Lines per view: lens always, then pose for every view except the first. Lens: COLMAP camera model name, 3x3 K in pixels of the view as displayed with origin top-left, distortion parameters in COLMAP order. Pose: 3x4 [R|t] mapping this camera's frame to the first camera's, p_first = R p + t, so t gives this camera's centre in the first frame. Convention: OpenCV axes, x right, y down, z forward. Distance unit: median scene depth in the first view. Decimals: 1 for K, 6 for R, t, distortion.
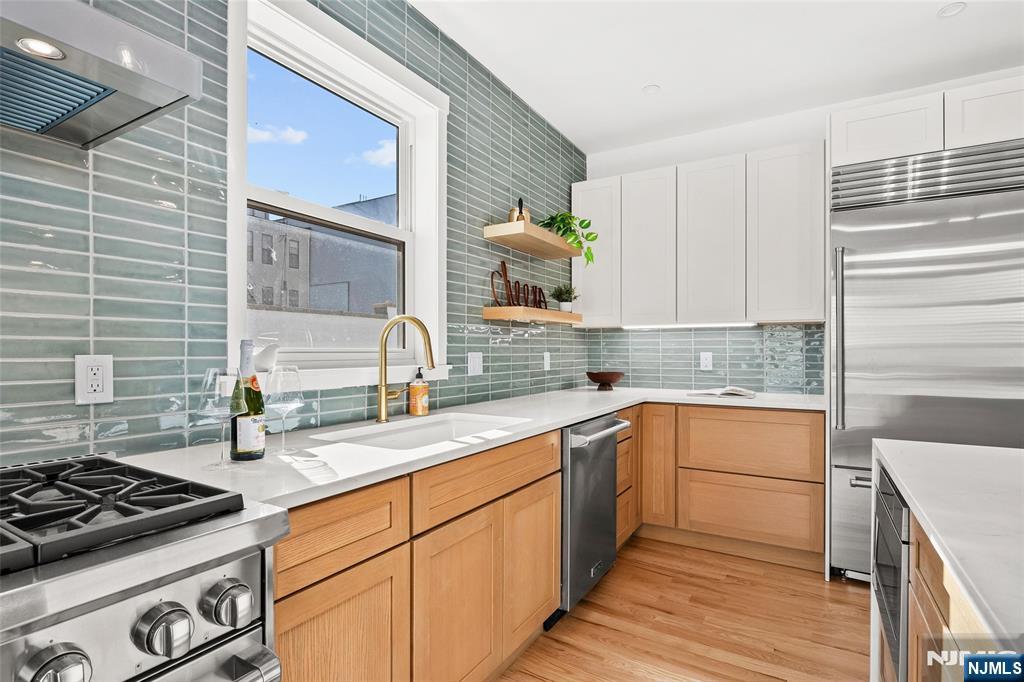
lens RADIAL K [[513.2, 0, 510.1], [0, 513.2, 351.0], [0, 0, 1]] dist [-0.001339, 0.000894]
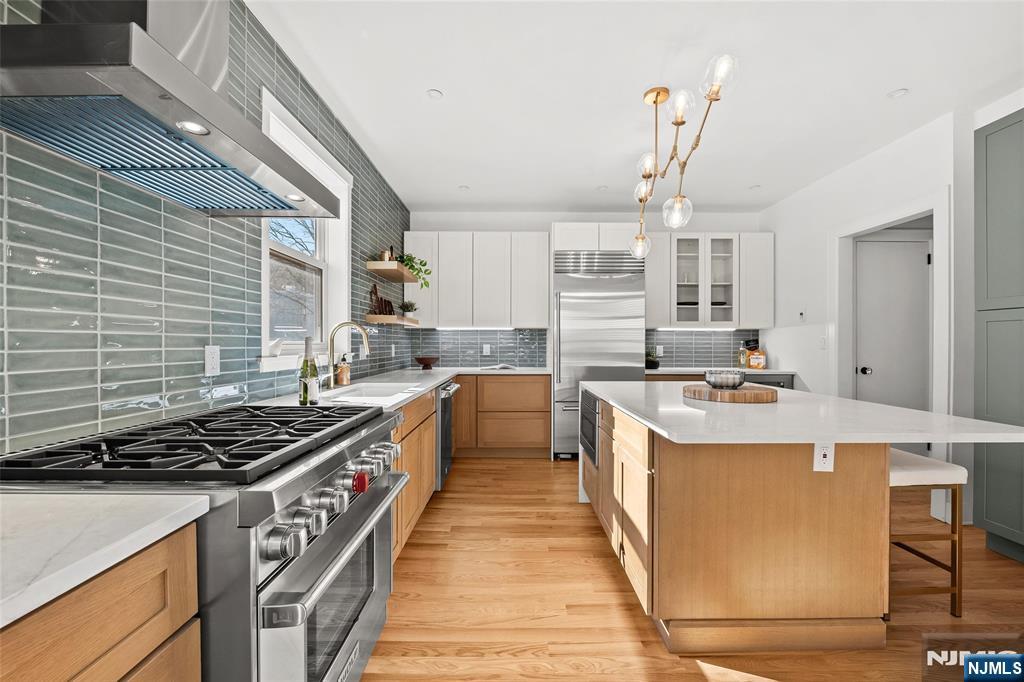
lens RADIAL K [[418.7, 0, 522.3], [0, 418.7, 343.3], [0, 0, 1]] dist [-0.005847, -0.001934]
pose [[0.846595, 0.000212, 0.532238, -0.334209], [0.000987, 0.999998, -0.001968, 0.001891], [-0.532237, 0.002192, 0.846593, -0.300146]]
